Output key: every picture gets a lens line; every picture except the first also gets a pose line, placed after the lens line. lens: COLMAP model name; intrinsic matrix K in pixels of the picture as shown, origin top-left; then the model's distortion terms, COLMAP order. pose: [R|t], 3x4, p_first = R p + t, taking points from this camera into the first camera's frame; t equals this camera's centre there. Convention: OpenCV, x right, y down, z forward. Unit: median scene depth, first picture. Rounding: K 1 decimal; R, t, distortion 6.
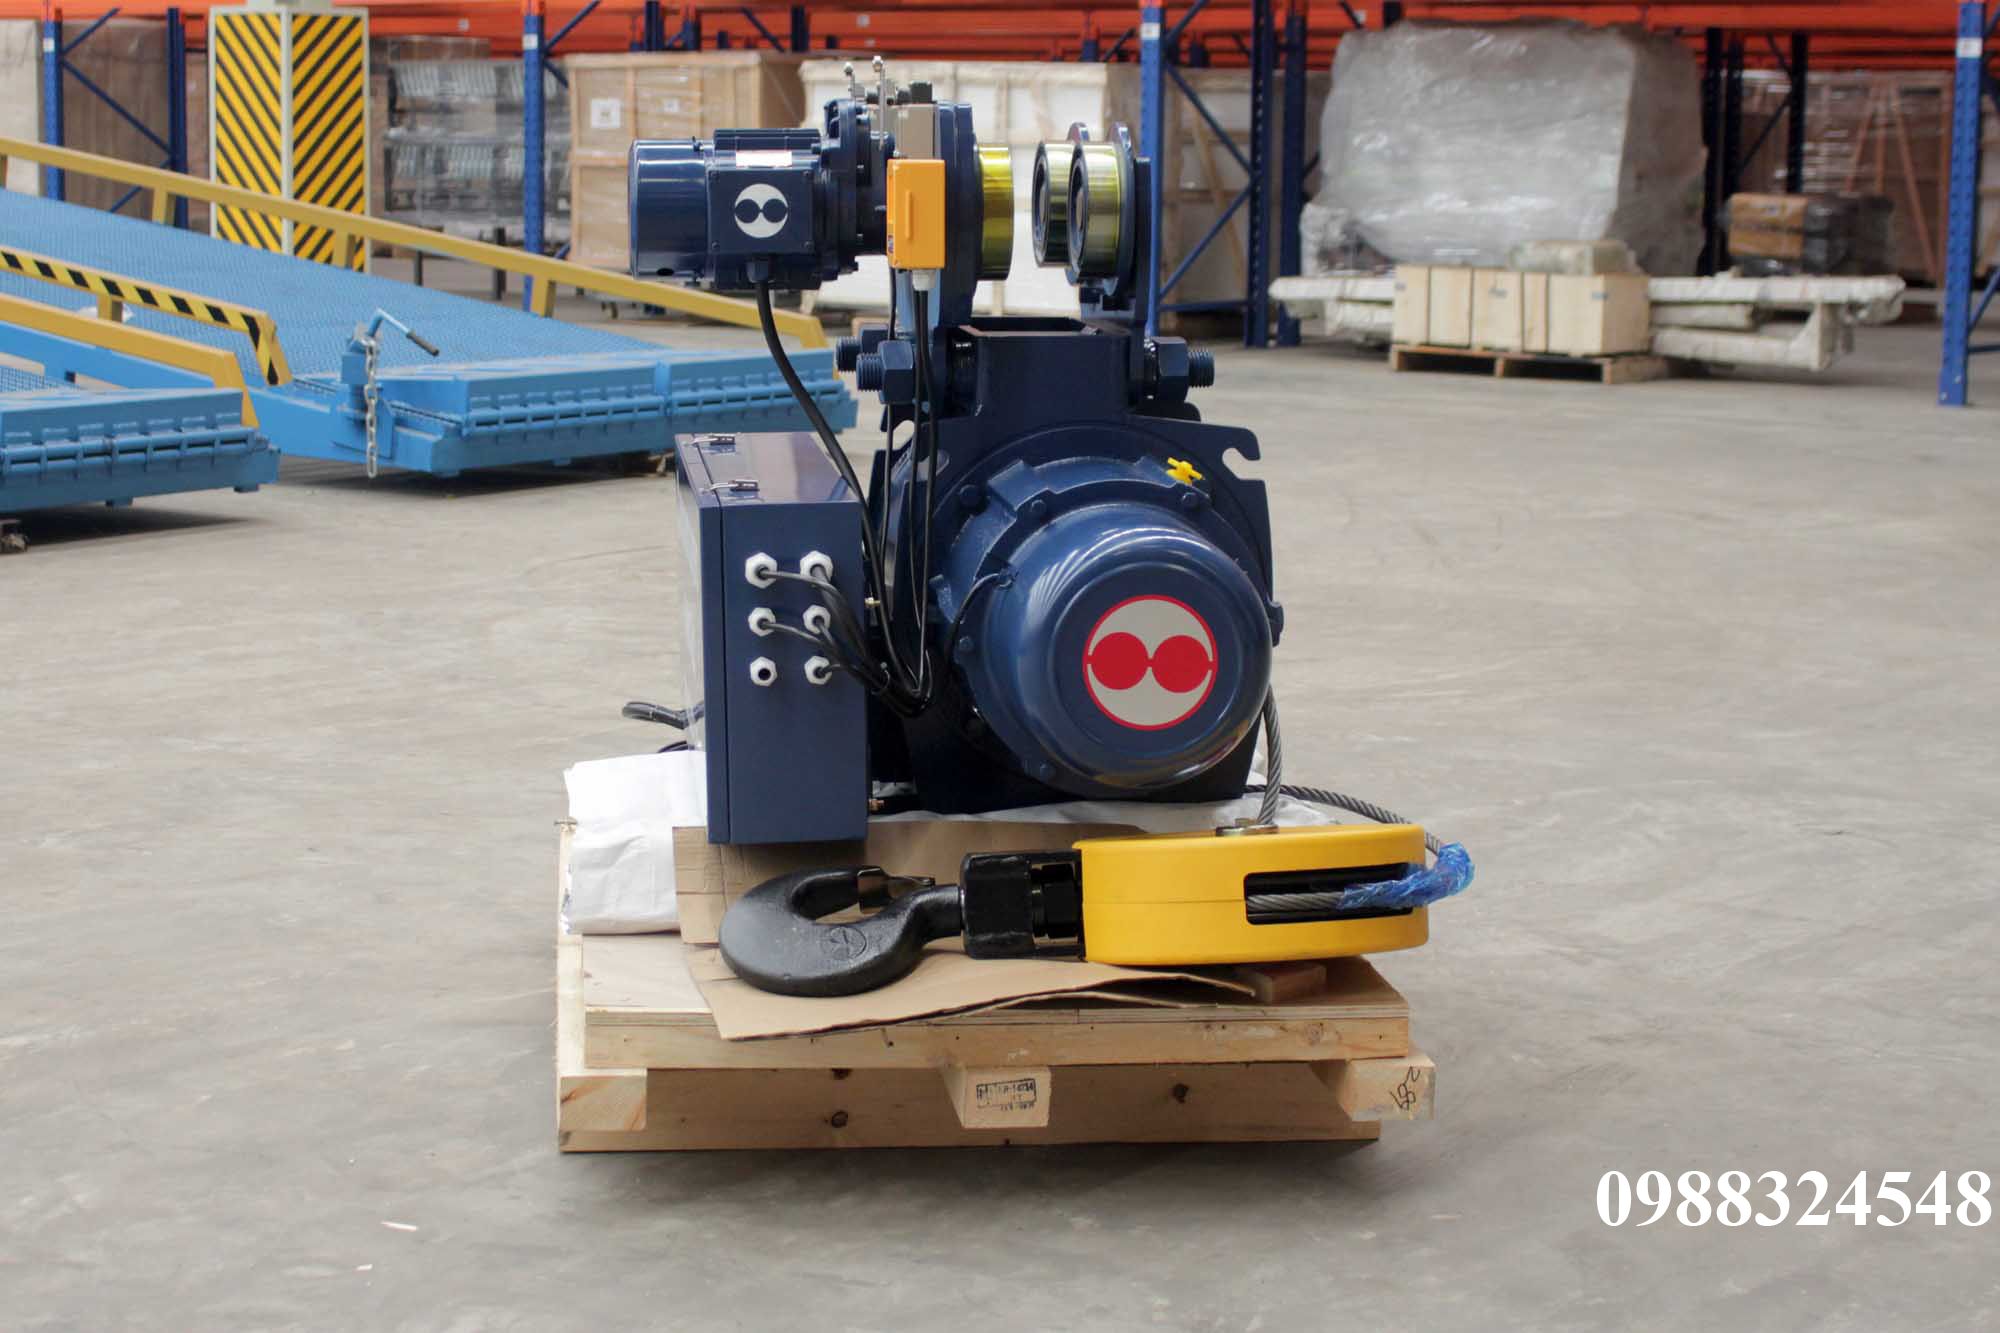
lens RADIAL K [[3530.4, 0, 974.0], [0, 3530.4, 599.3], [0, 0, 1]] dist [-0.068347, 0.000000]
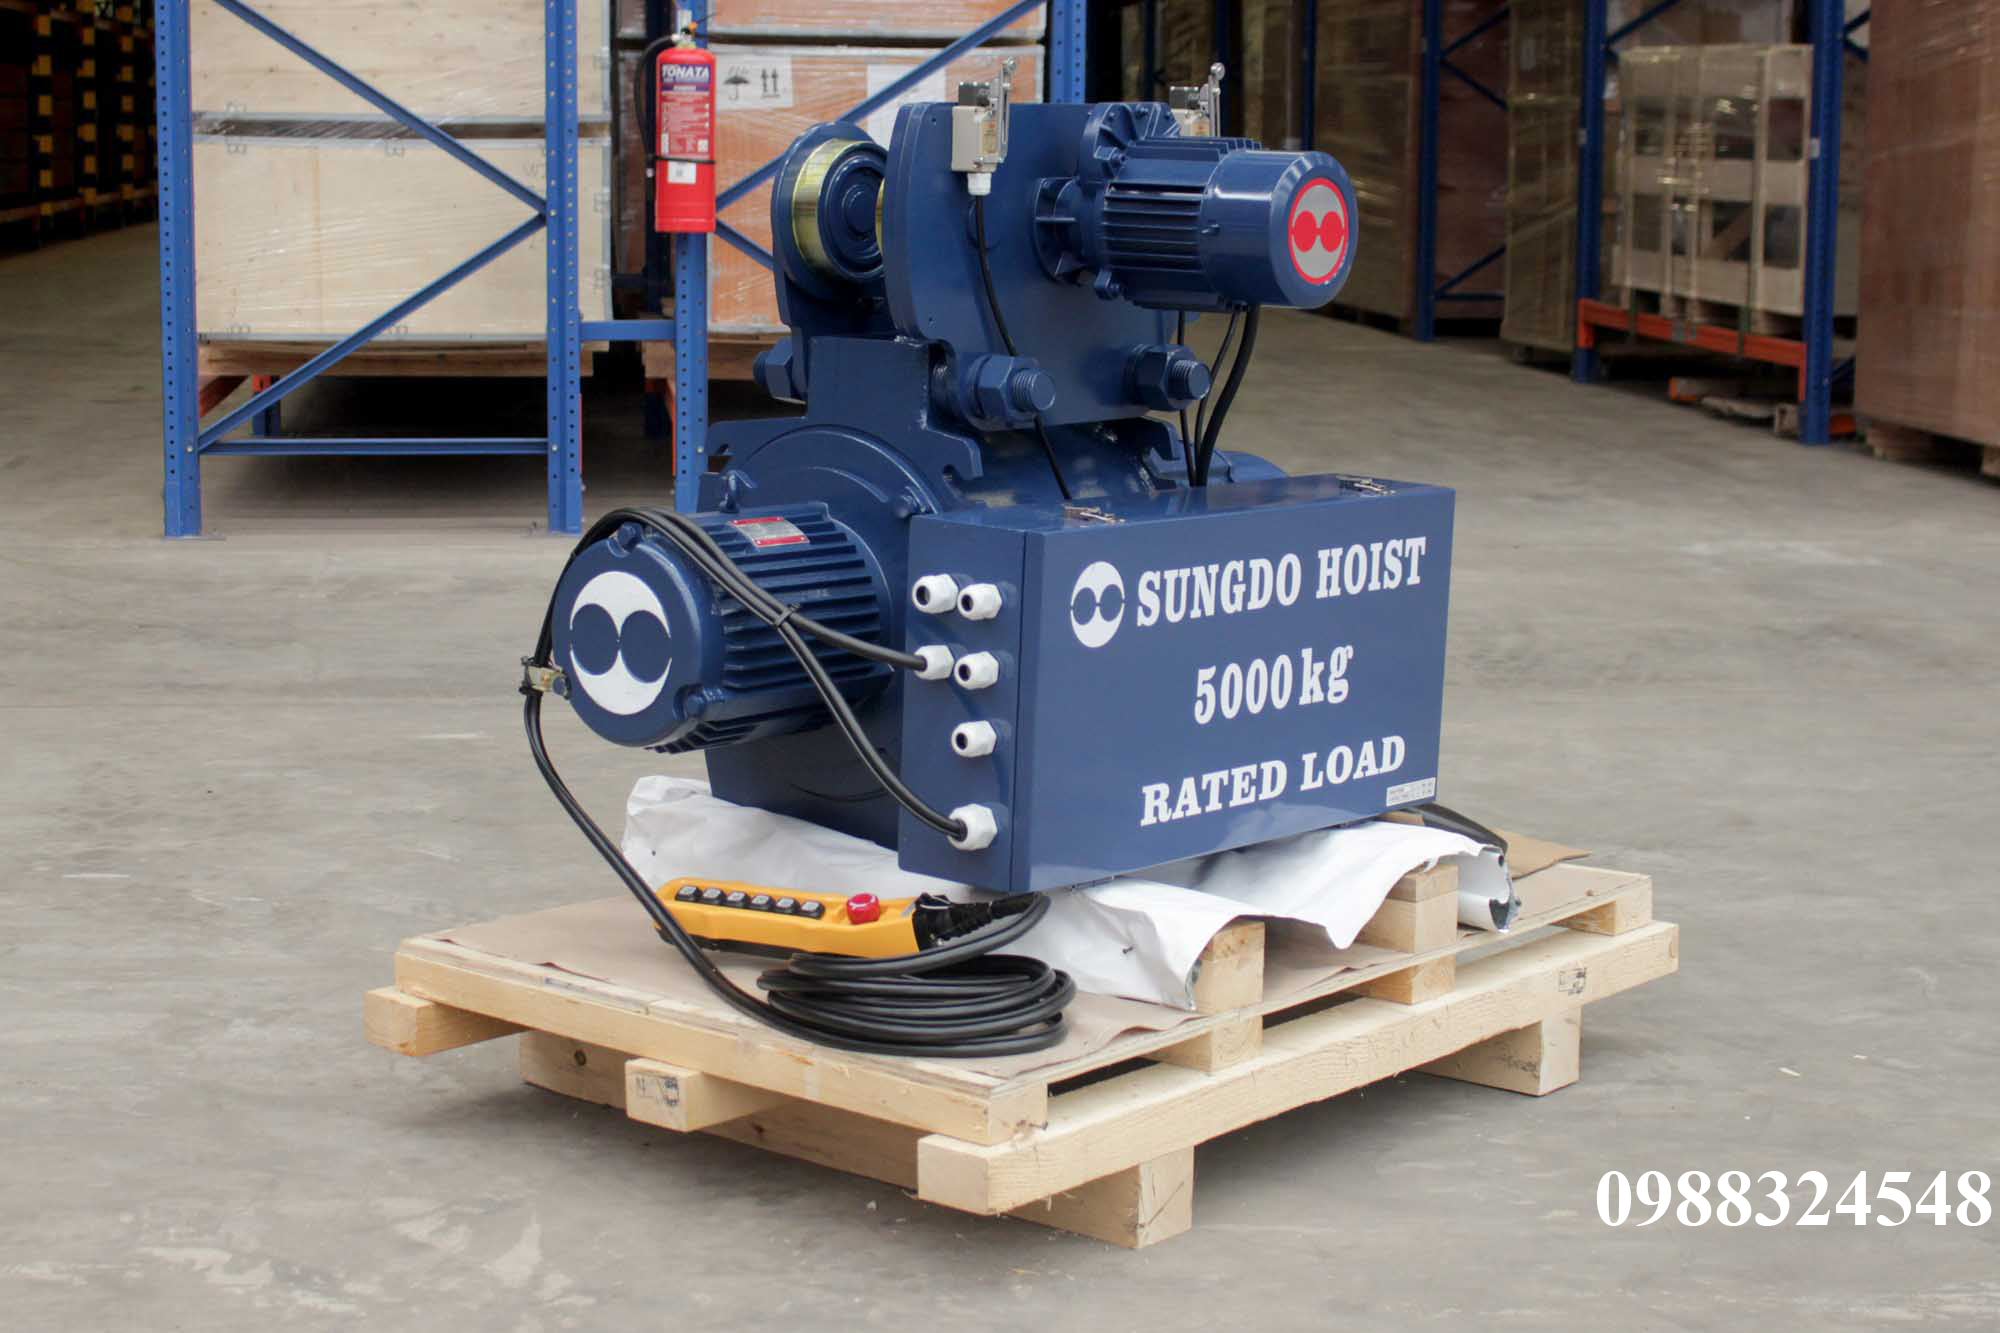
lens RADIAL K [[3530.4, 0, 968.0], [0, 3530.4, 598.4], [0, 0, 1]] dist [-0.068347, 0.000000]
pose [[-0.681728, -0.118643, 0.721921, -0.715438], [0.077066, 0.969628, 0.232127, -0.241070], [-0.727535, 0.213883, -0.651879, 1.712745]]
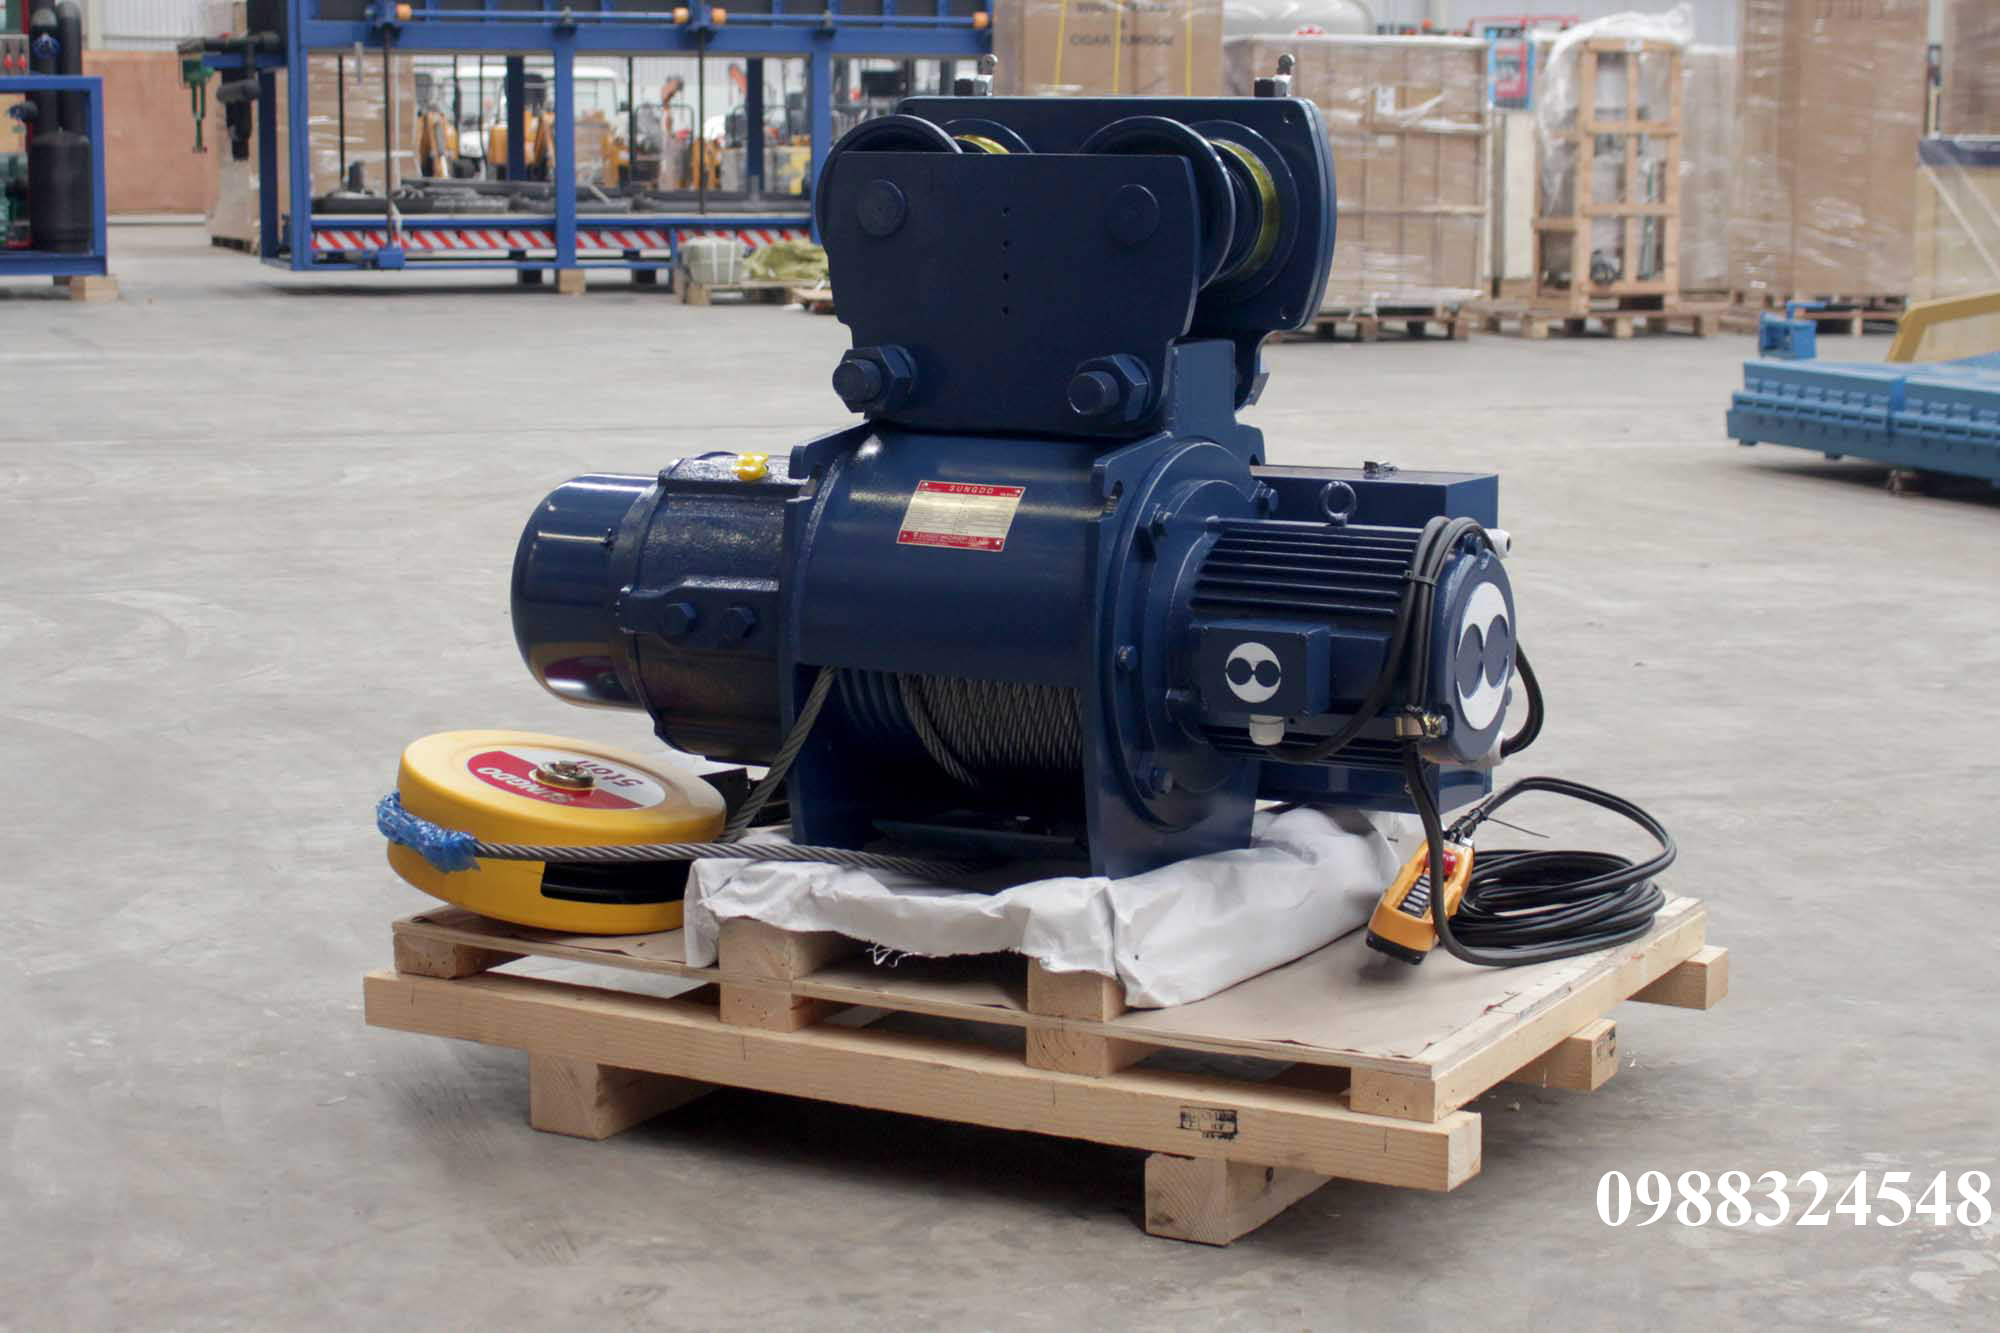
lens RADIAL K [[3530.4, 0, 974.7], [0, 3530.4, 581.9], [0, 0, 1]] dist [-0.068347, 0.000000]
pose [[-0.580779, 0.089997, -0.809072, 0.809269], [-0.120788, 0.973342, 0.194976, -0.200814], [0.805051, 0.210964, -0.554426, 1.570514]]
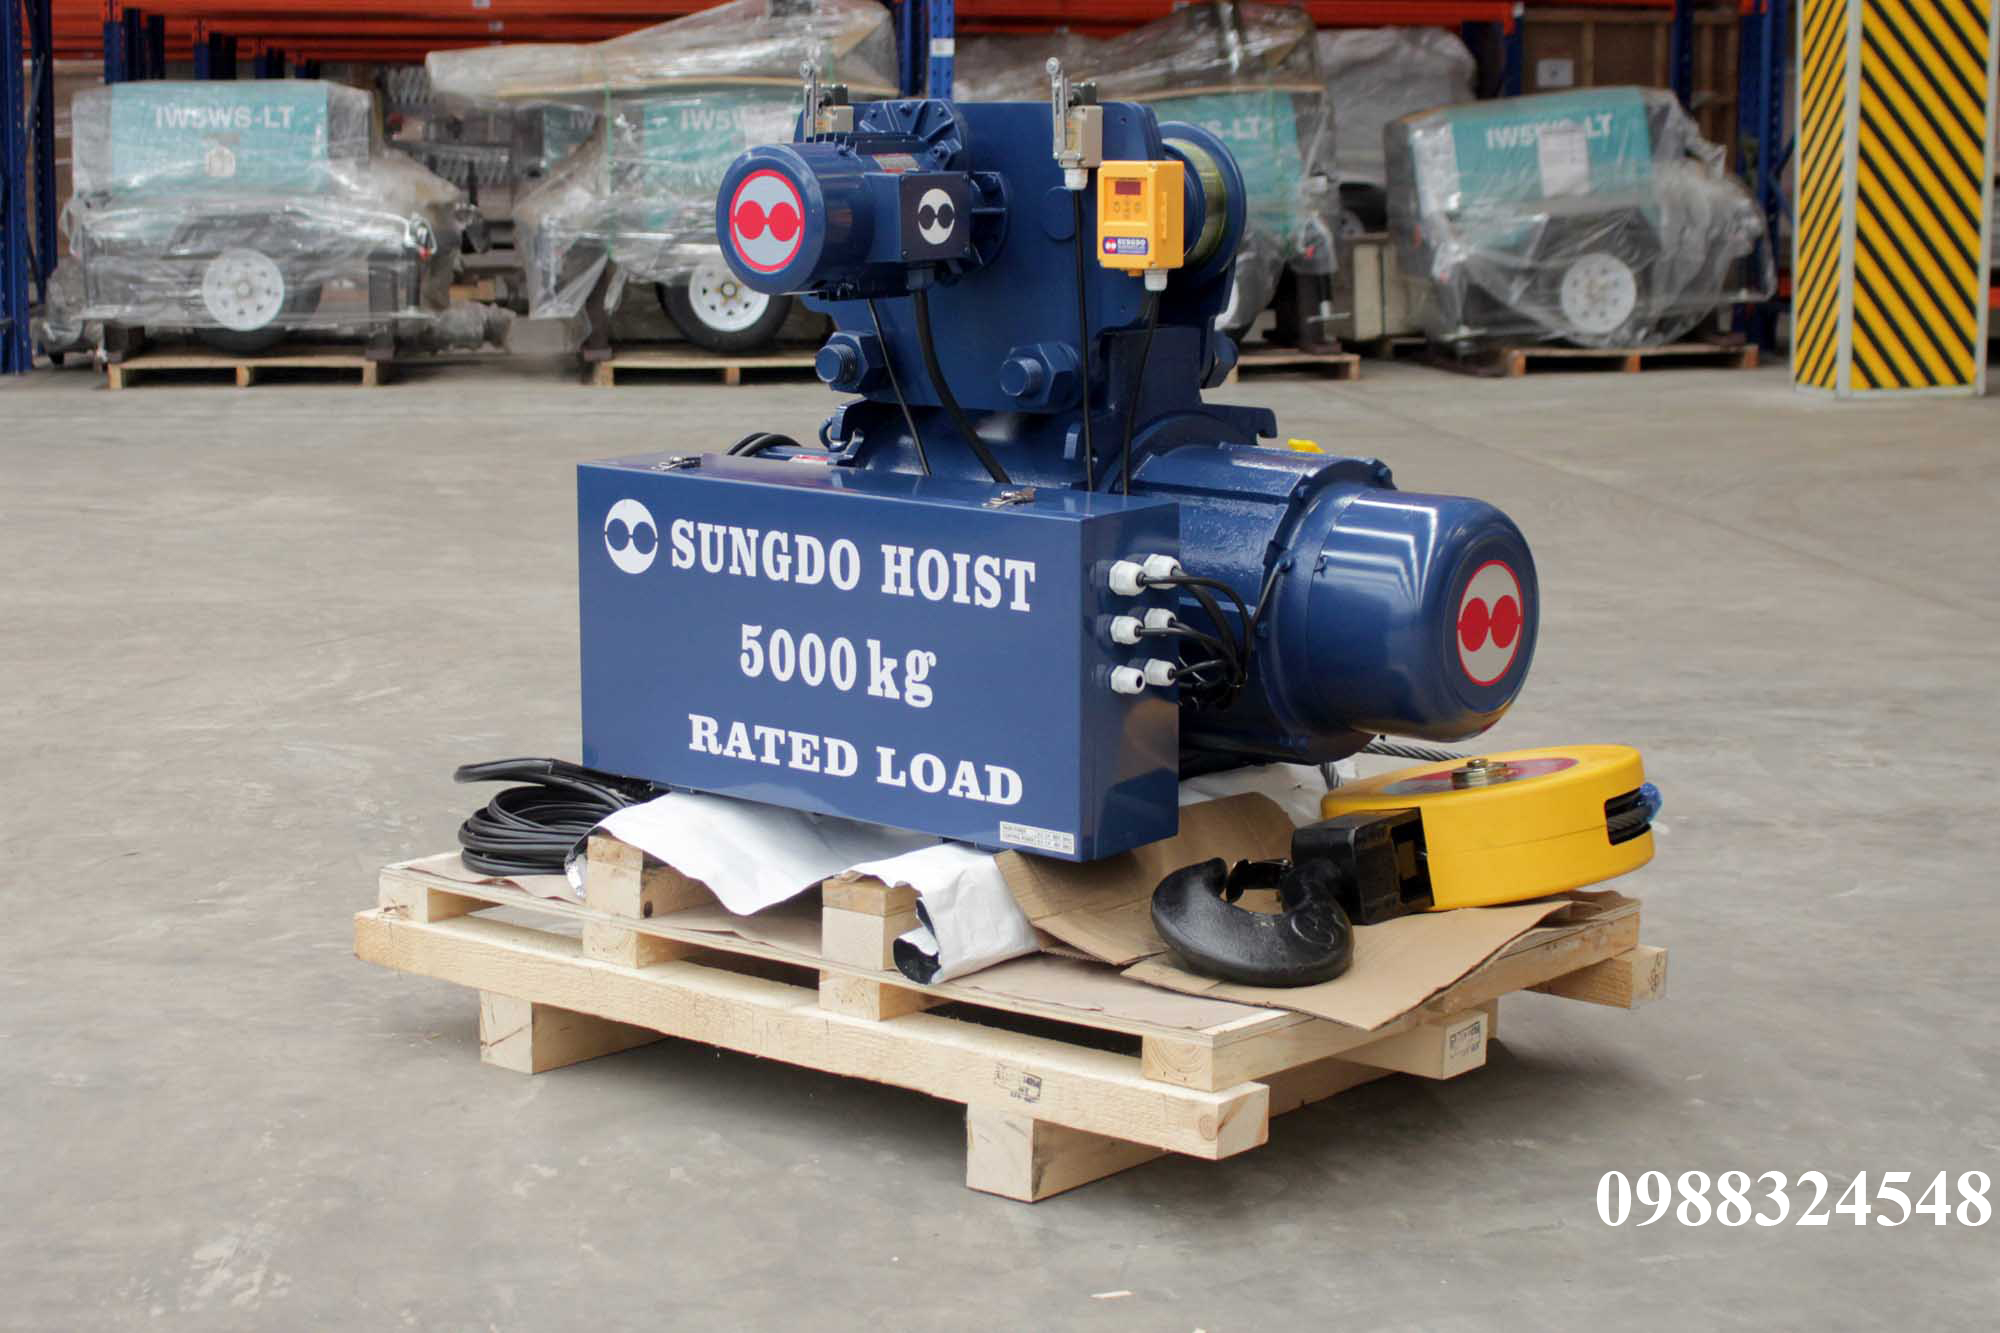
lens RADIAL K [[3530.4, 0, 970.9], [0, 3530.4, 574.8], [0, 0, 1]] dist [-0.068347, 0.000000]
pose [[0.727830, -0.096470, 0.678938, -0.720477], [0.096564, 0.994608, 0.037806, -0.047807], [-0.678925, 0.038045, 0.733221, 0.285082]]
